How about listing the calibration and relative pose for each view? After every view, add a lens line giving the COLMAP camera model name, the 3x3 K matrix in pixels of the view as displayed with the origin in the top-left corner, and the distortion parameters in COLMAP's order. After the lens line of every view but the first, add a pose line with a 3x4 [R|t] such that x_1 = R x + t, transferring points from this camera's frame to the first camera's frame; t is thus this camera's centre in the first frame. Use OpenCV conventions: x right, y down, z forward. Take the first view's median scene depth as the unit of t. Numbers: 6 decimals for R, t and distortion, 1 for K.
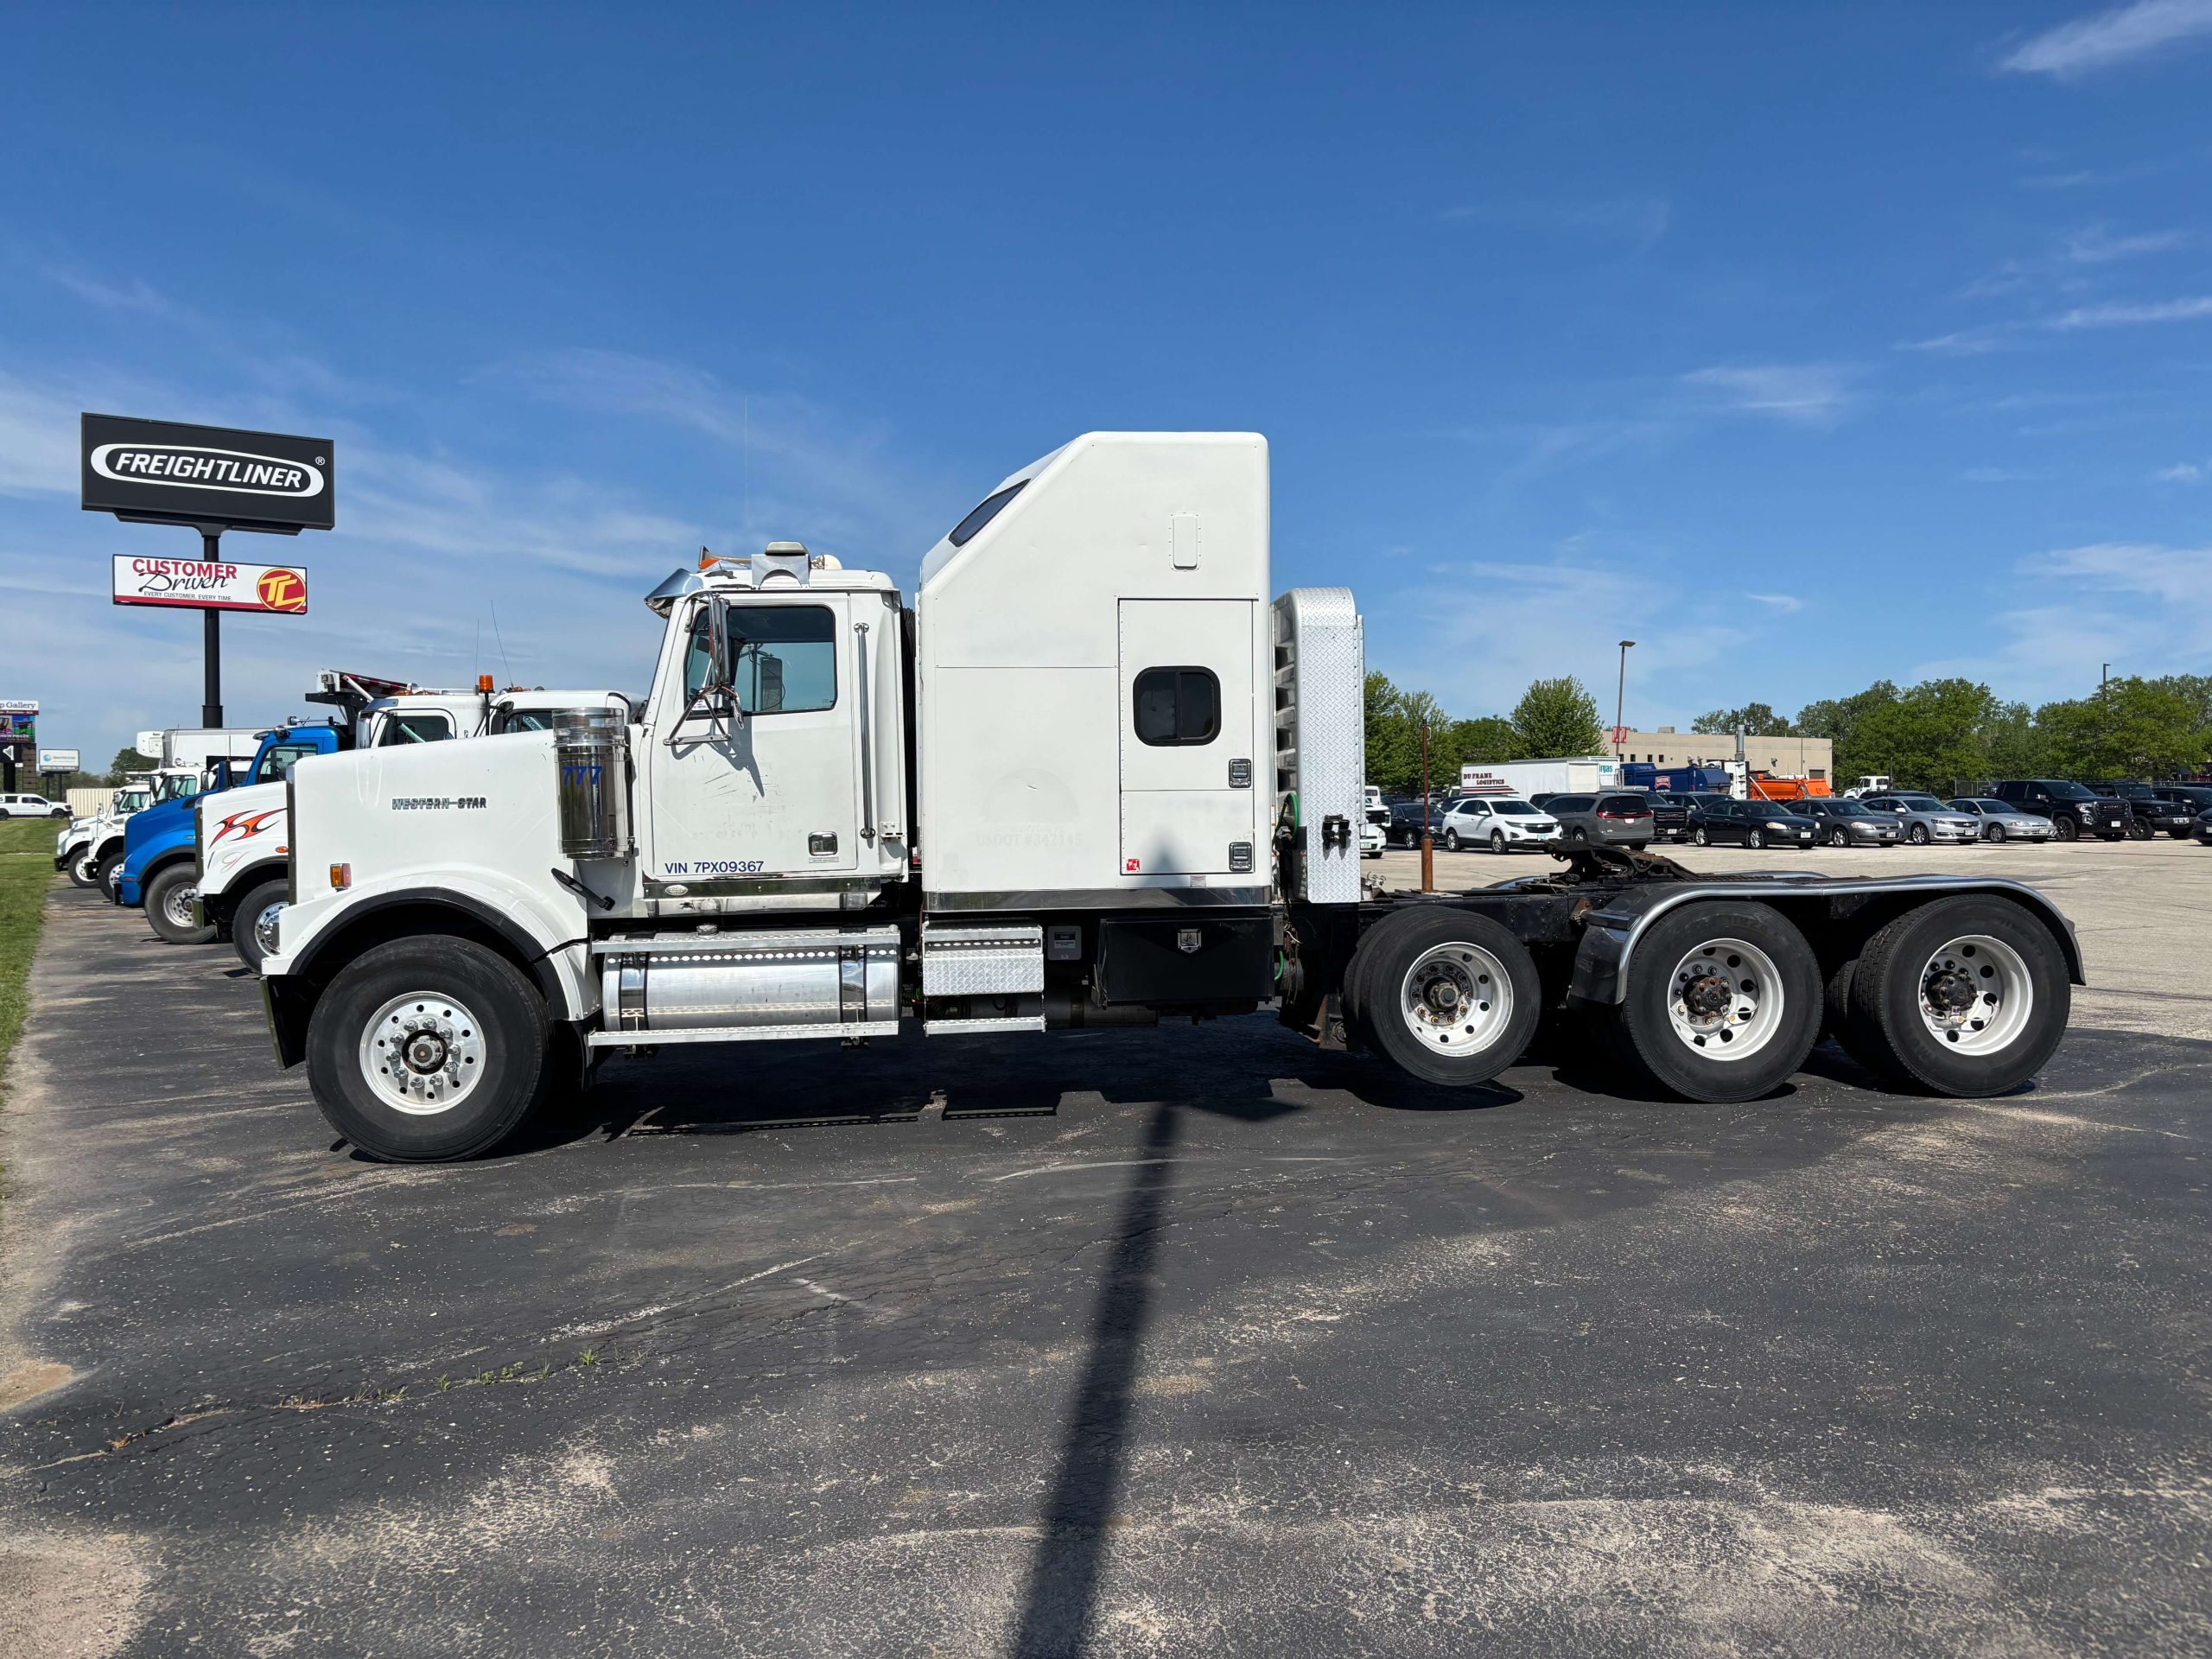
lens RADIAL K [[1925.0, 0, 1396.4], [0, 1925.0, 785.2], [0, 0, 1]] dist [0.123573, -0.315010]
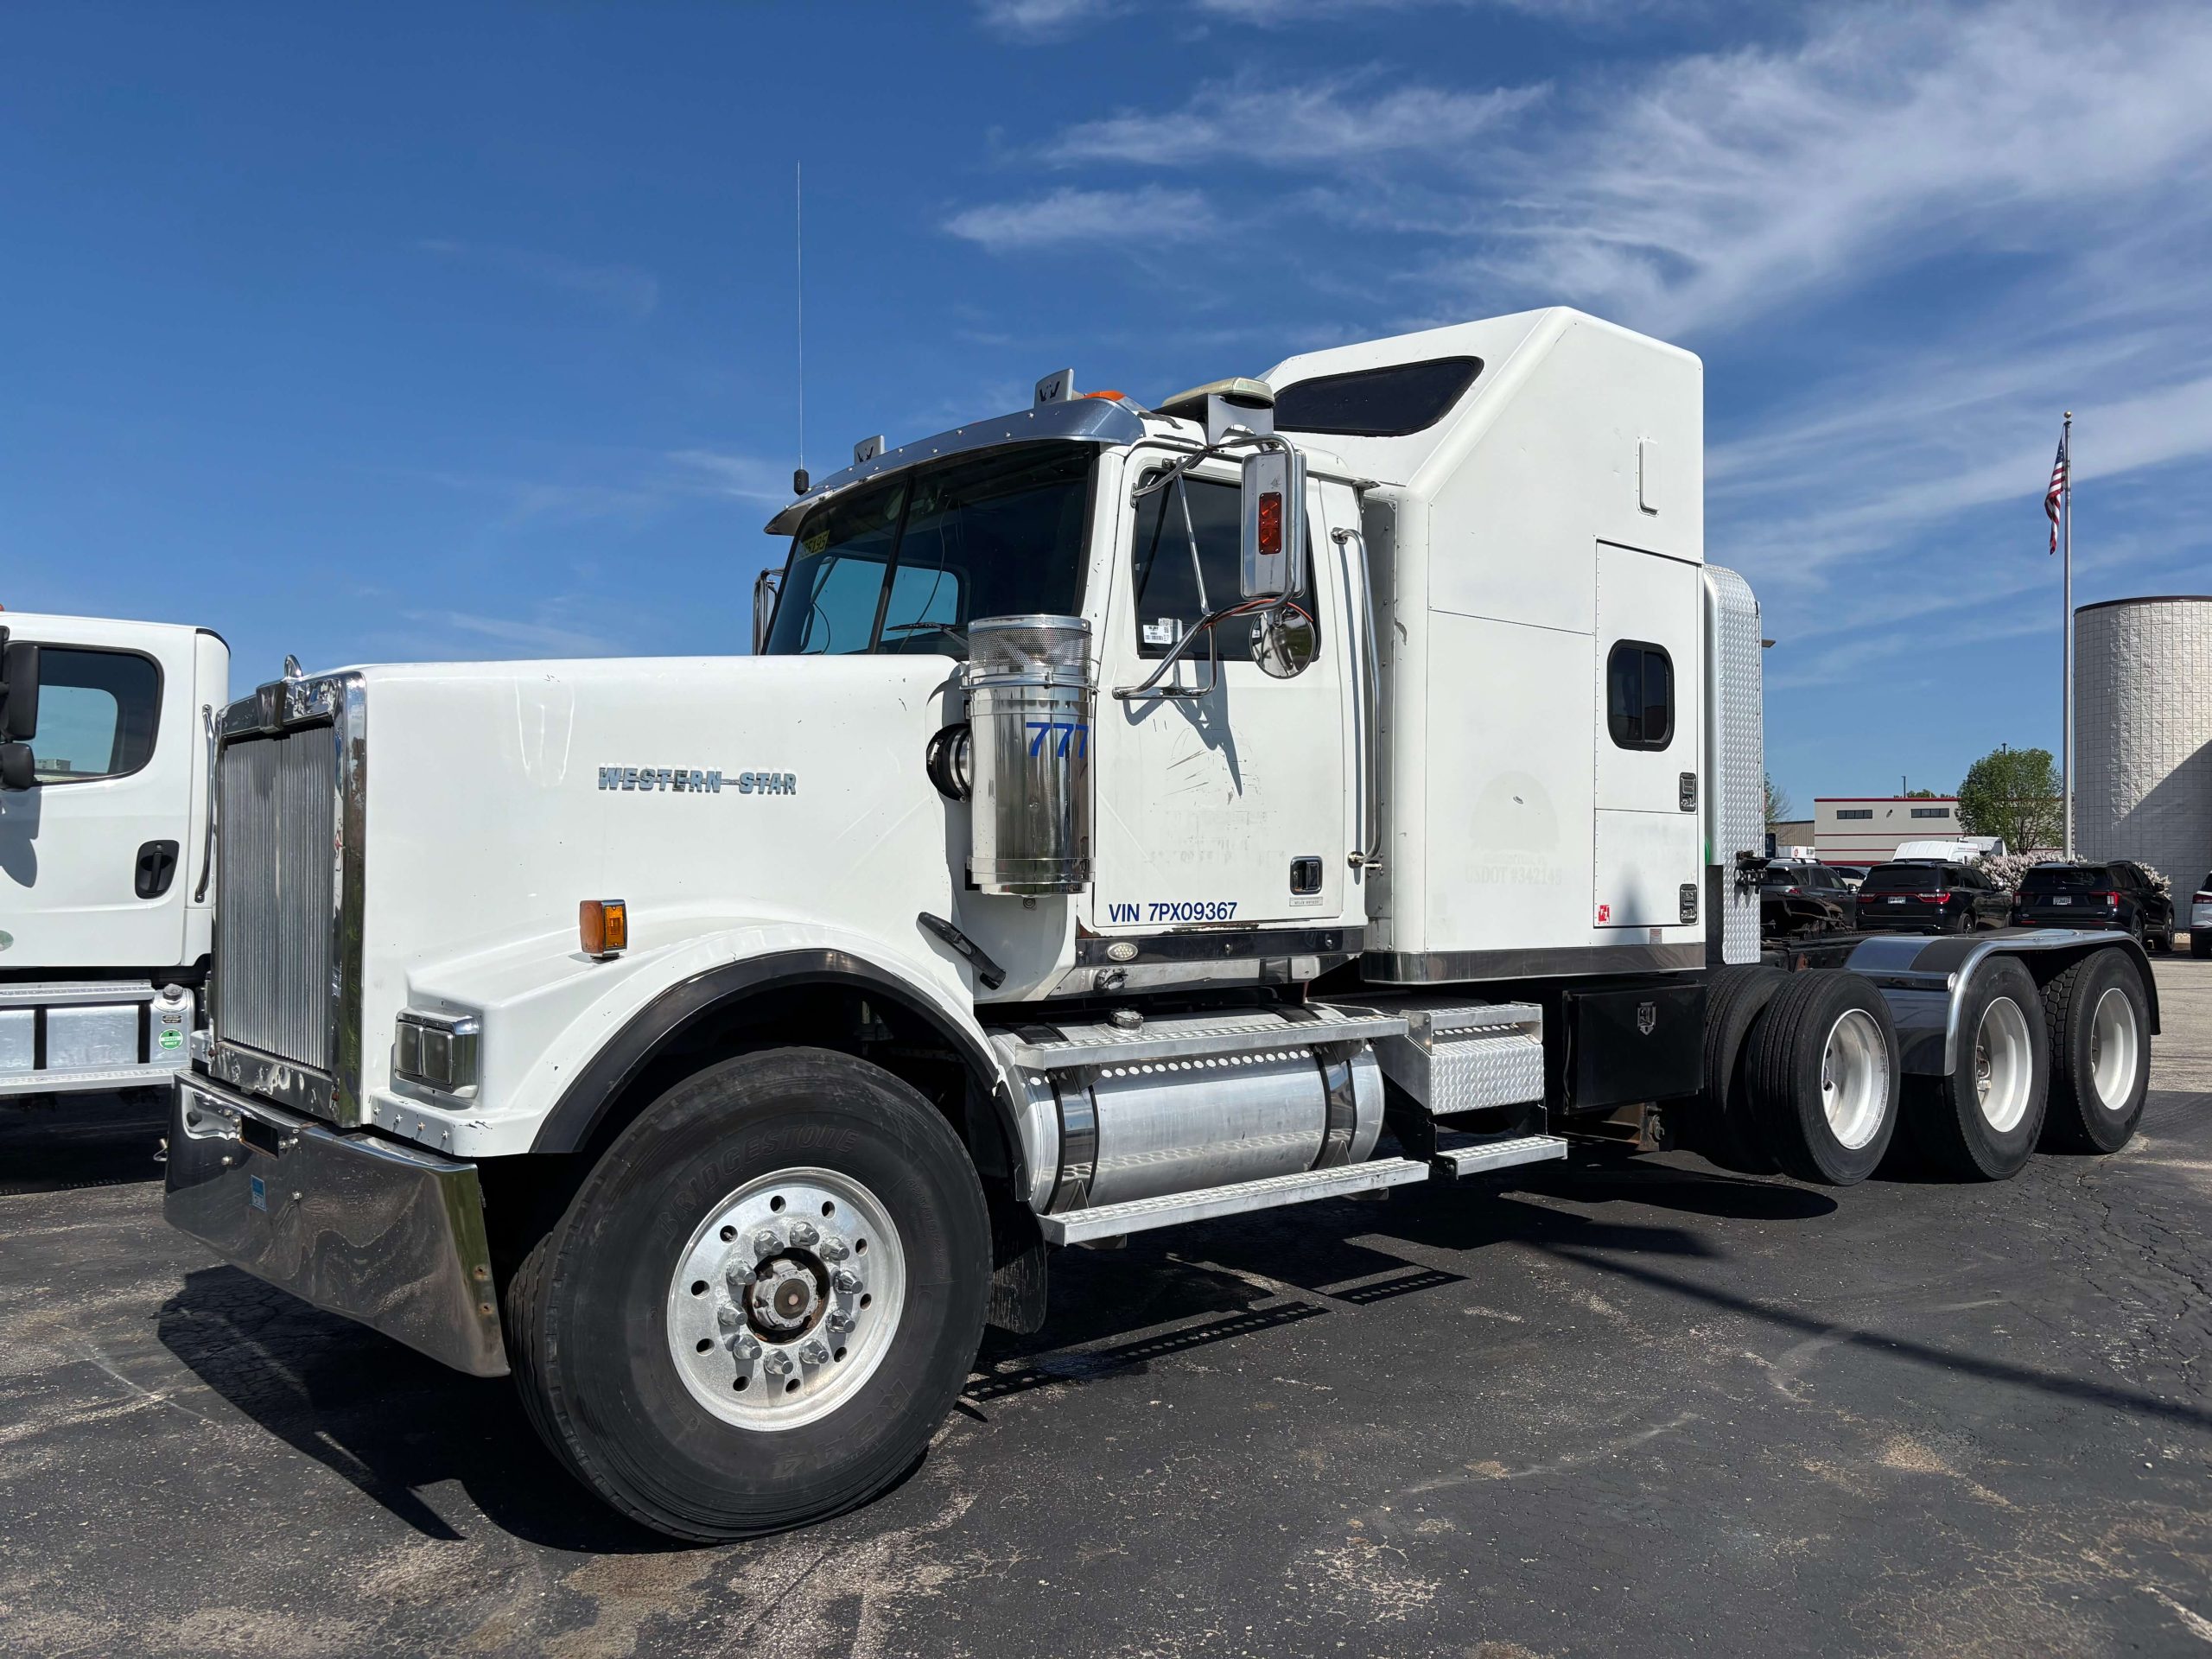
lens RADIAL K [[1686.2, 0, 1110.2], [0, 1686.2, 818.1], [0, 0, 1]] dist [0.050406, -0.054836]
pose [[0.834511, 0.035282, 0.549860, -0.642903], [-0.019745, 0.999222, -0.034149, 0.031406], [-0.550637, 0.017641, 0.834558, 0.583705]]
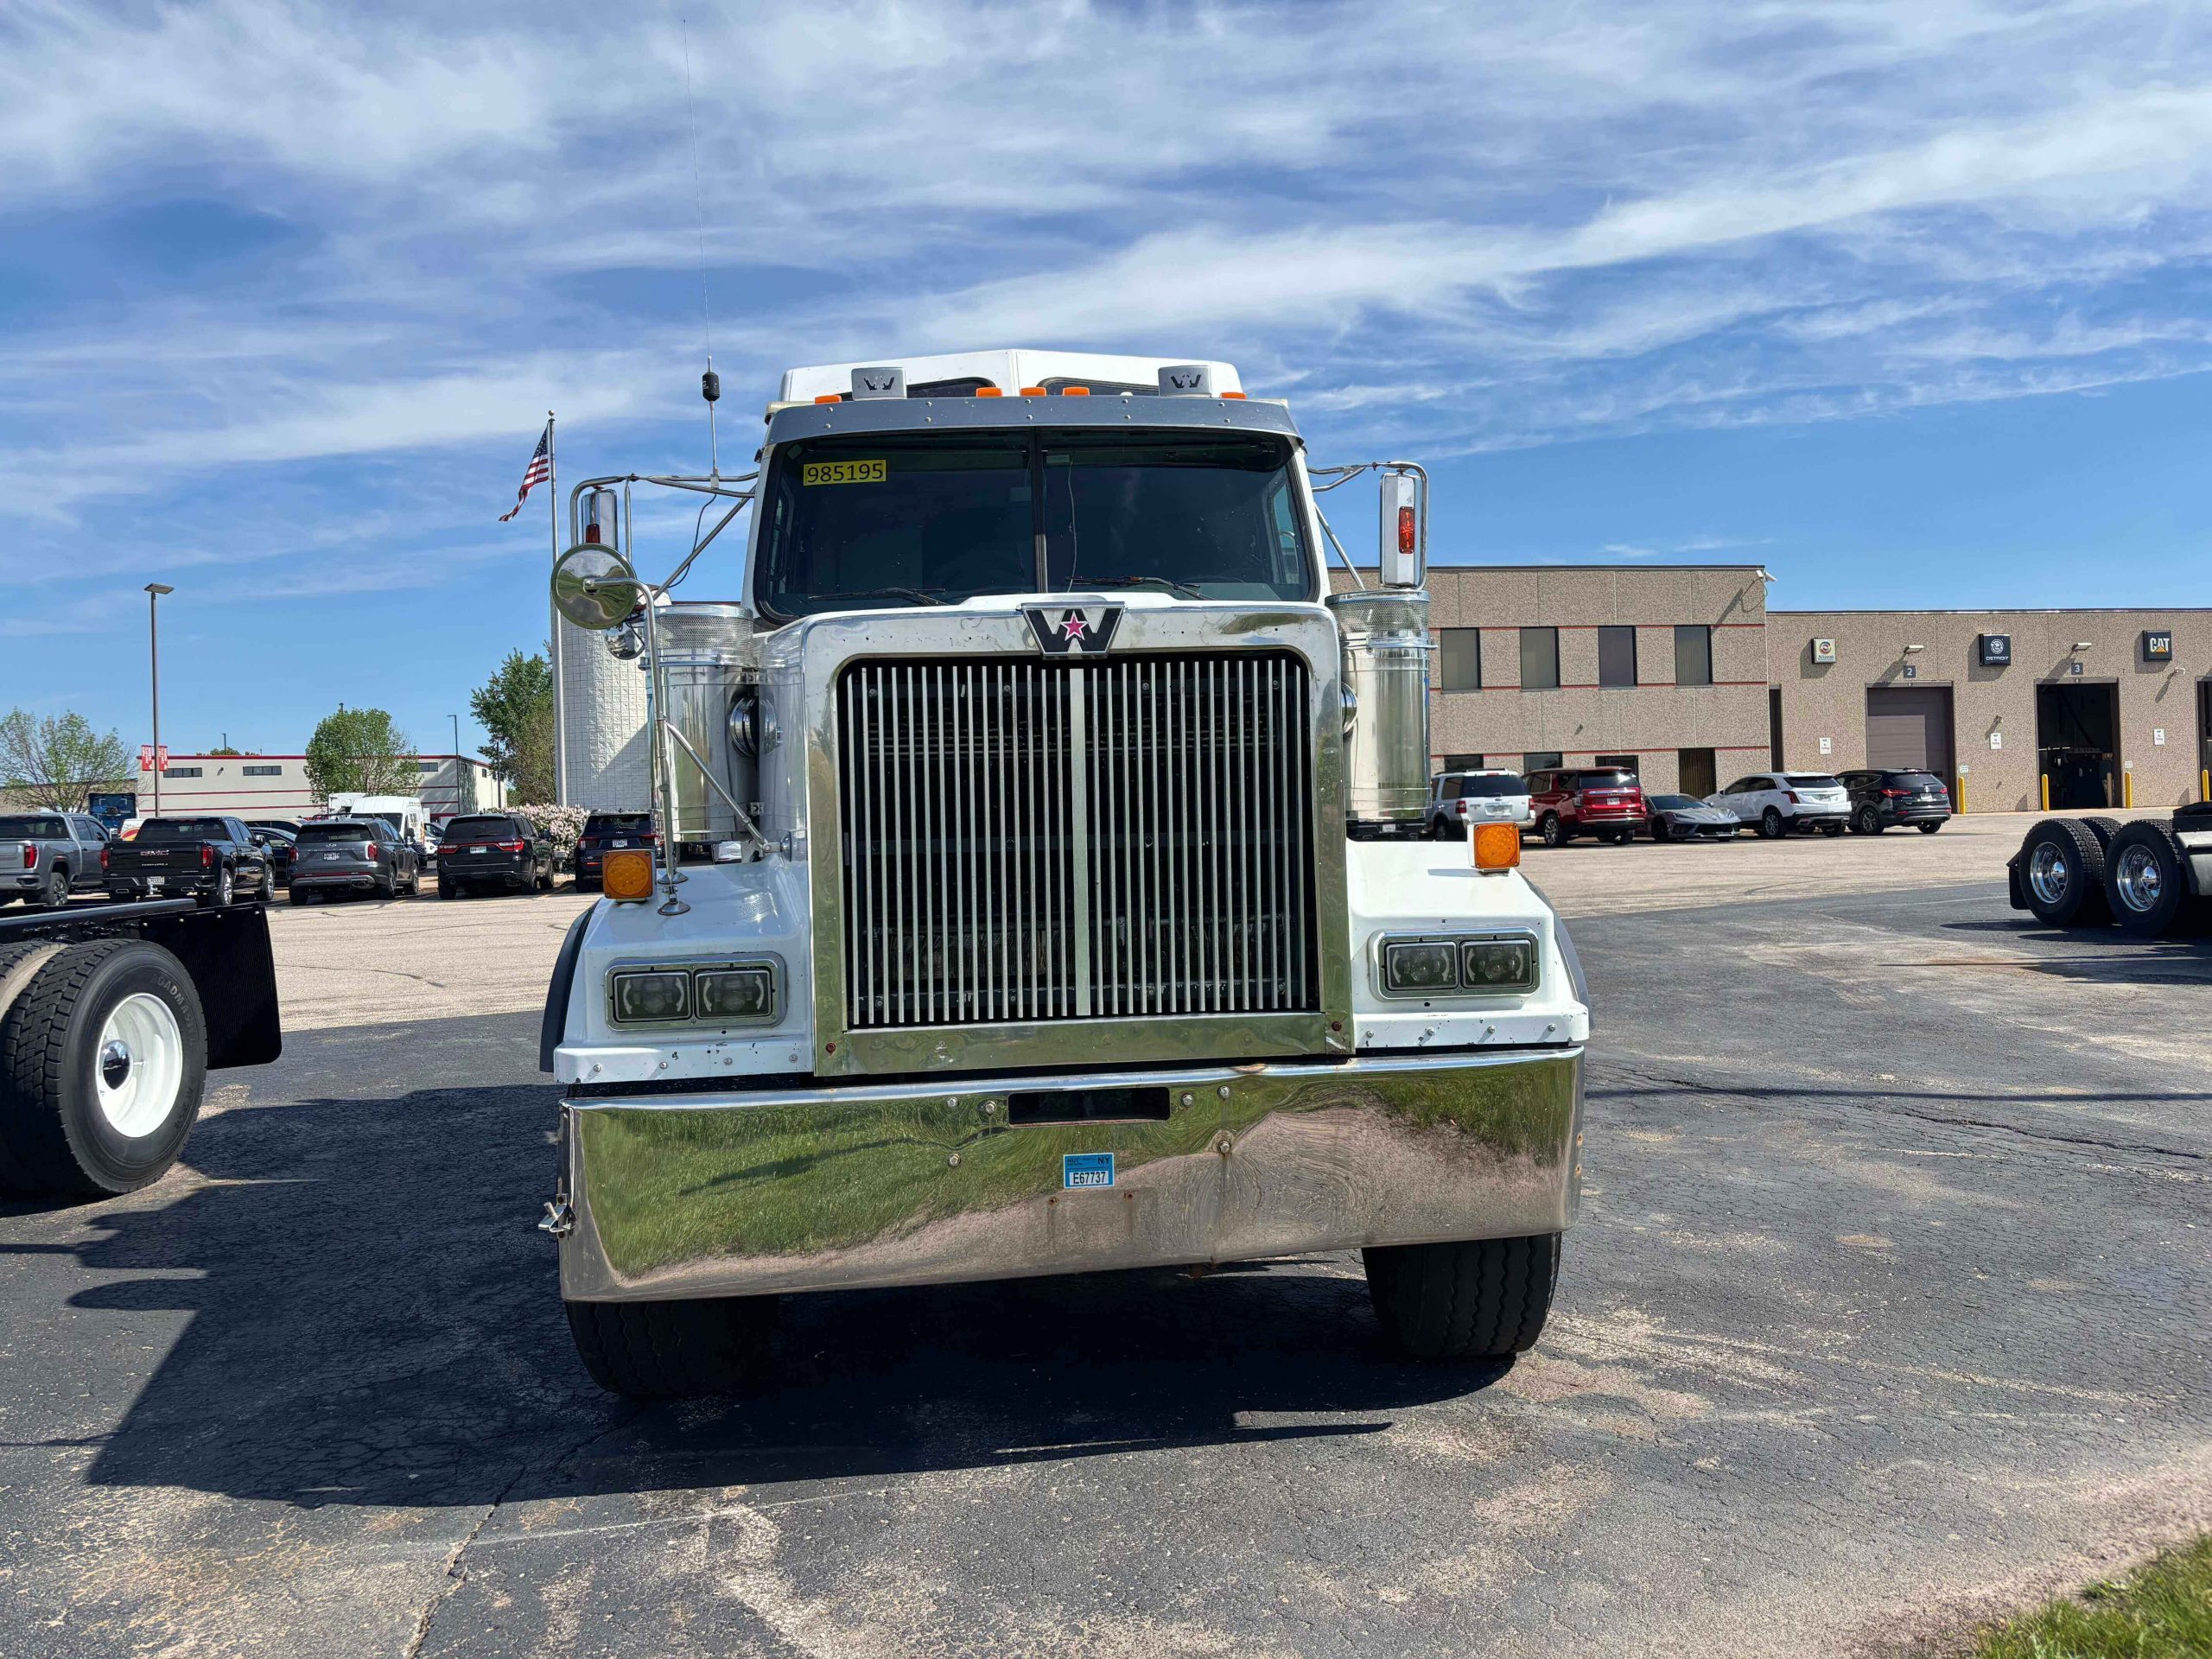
lens RADIAL K [[1686.2, 0, 1110.2], [0, 1686.2, 818.1], [0, 0, 1]] dist [0.050406, -0.054836]
pose [[0.036831, 0.005871, 0.999304, -0.954656], [0.025469, 0.999652, -0.006812, 0.037349], [-0.998997, 0.025703, 0.036668, 1.023892]]
